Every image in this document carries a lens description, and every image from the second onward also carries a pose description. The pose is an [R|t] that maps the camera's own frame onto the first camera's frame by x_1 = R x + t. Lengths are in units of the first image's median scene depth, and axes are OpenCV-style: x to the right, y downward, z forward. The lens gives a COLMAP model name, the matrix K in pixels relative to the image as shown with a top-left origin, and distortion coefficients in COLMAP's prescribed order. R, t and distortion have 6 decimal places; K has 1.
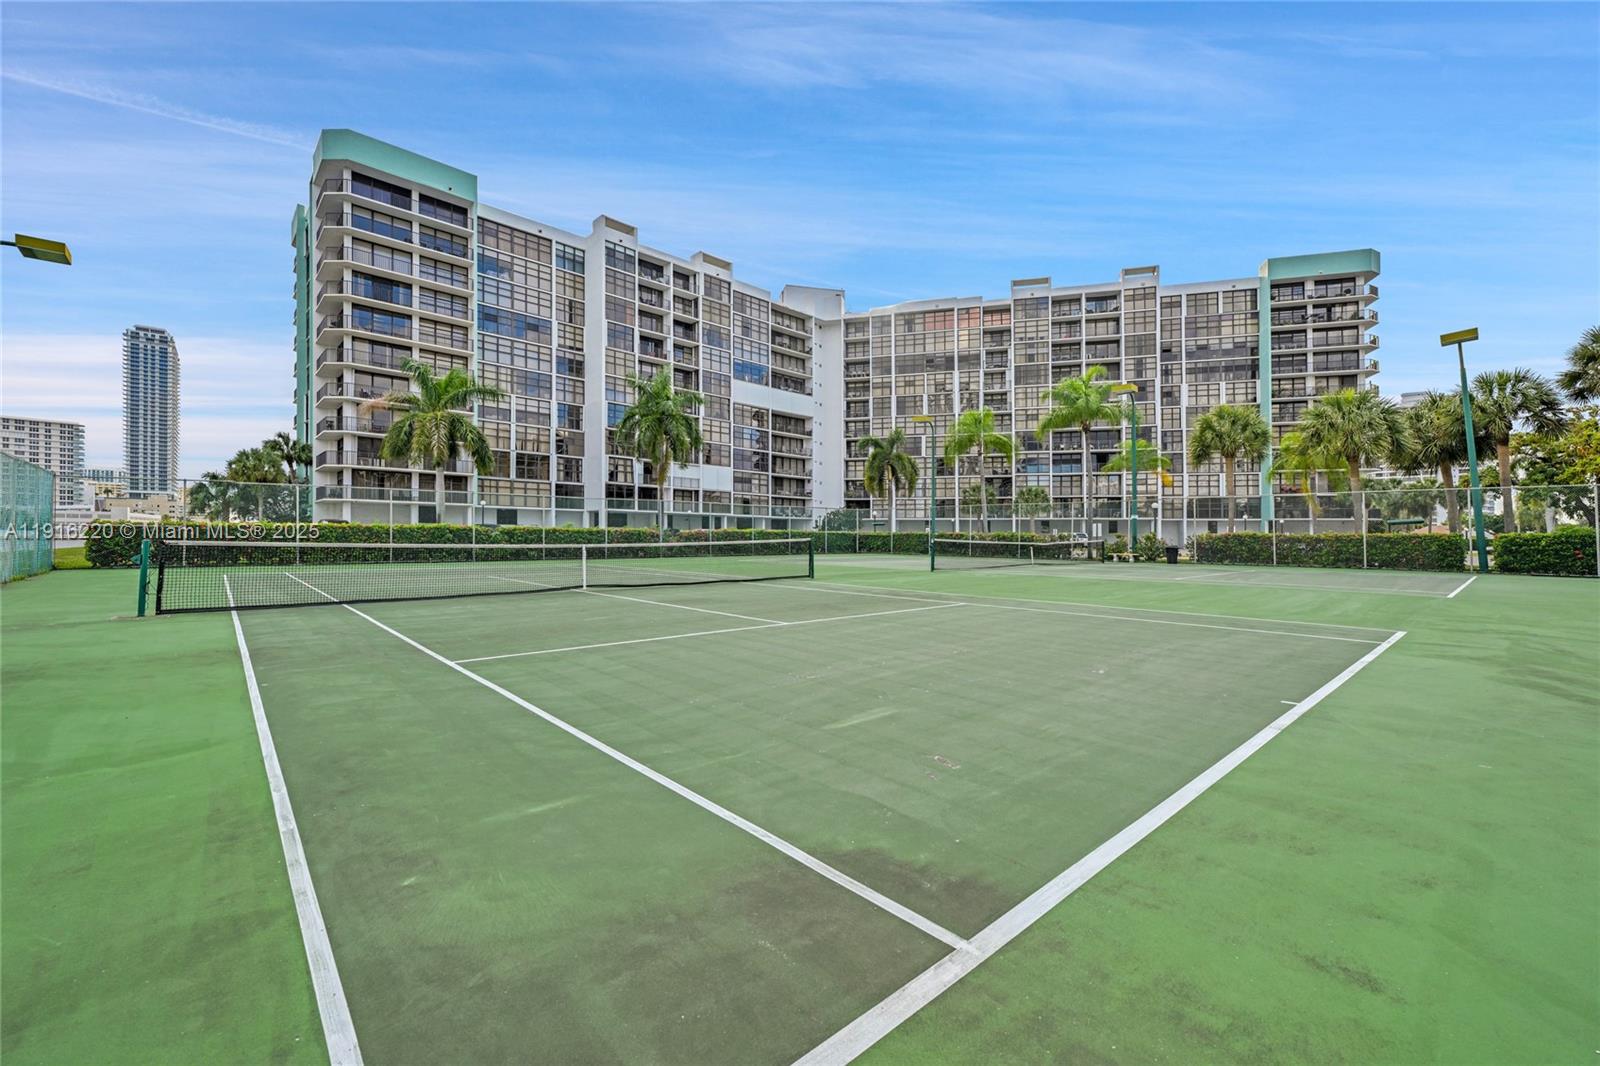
lens RADIAL K [[637.0, 0, 799.7], [0, 637.0, 527.1], [0, 0, 1]] dist [-0.000207, -0.000011]
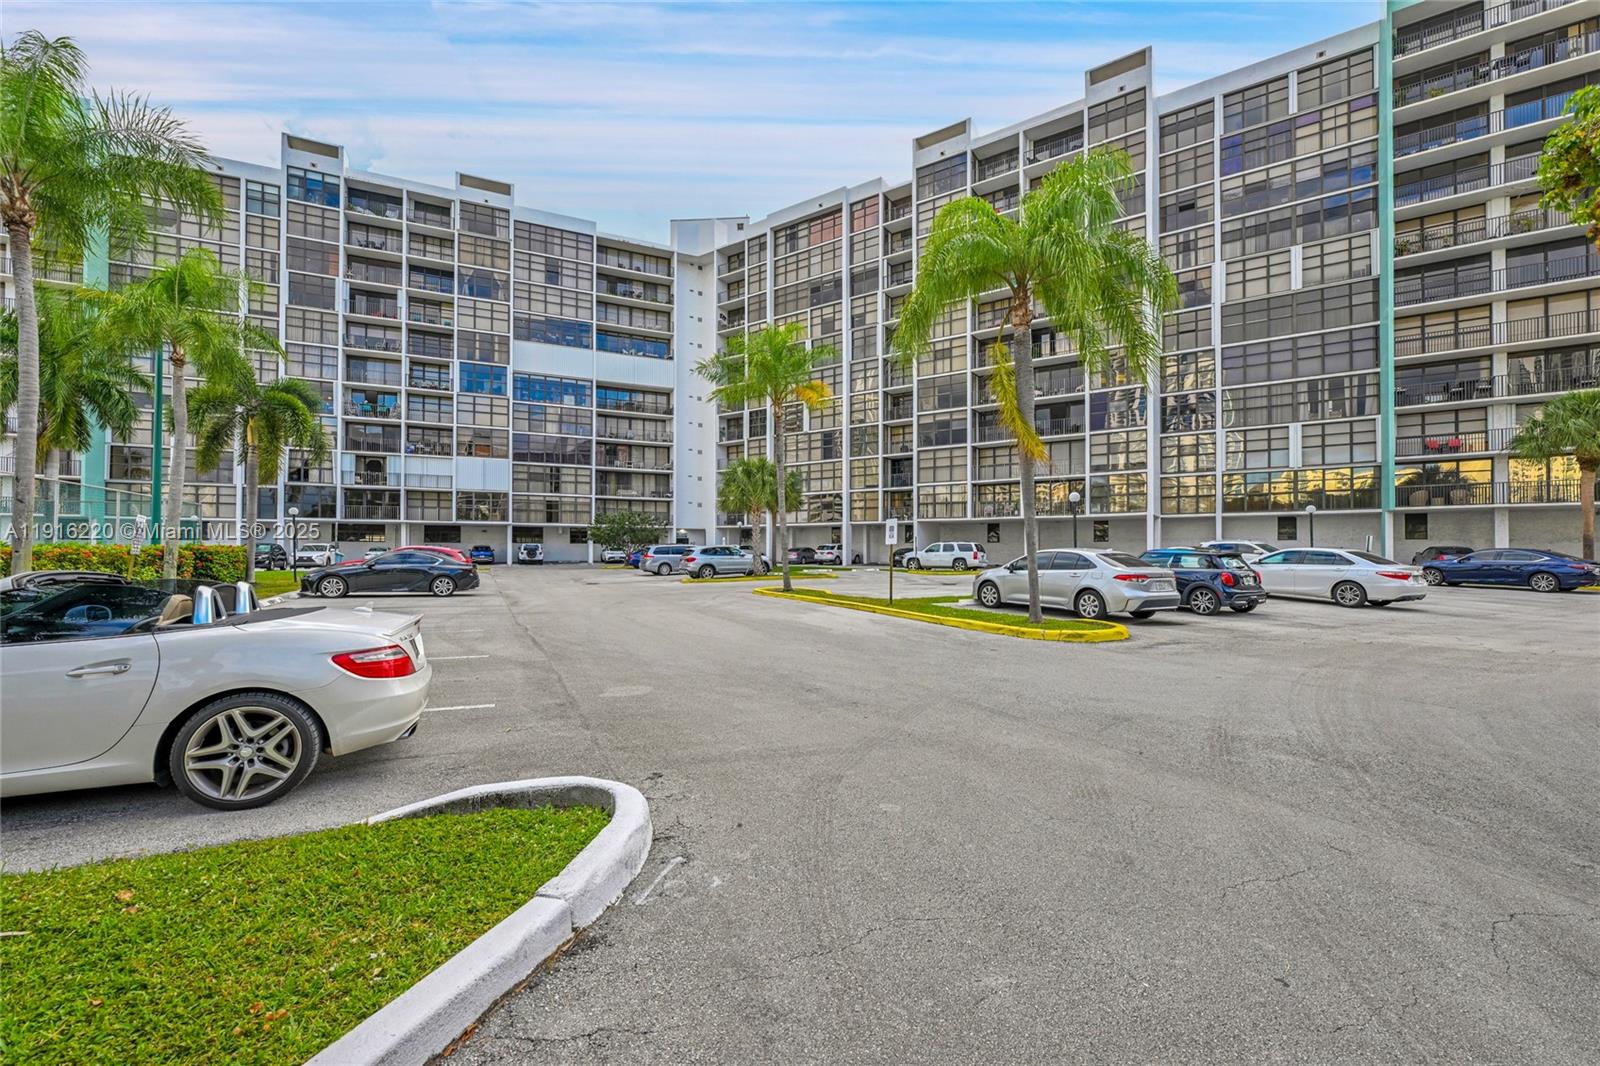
lens RADIAL K [[646.8, 0, 800.0], [0, 646.8, 533.0], [0, 0, 1]] dist [0.001202, 0.000251]
pose [[0.952513, -0.012339, -0.304249, 0.435368], [0.009586, 0.999898, -0.010543, 0.003100], [0.304348, 0.007126, 0.952534, 0.383499]]
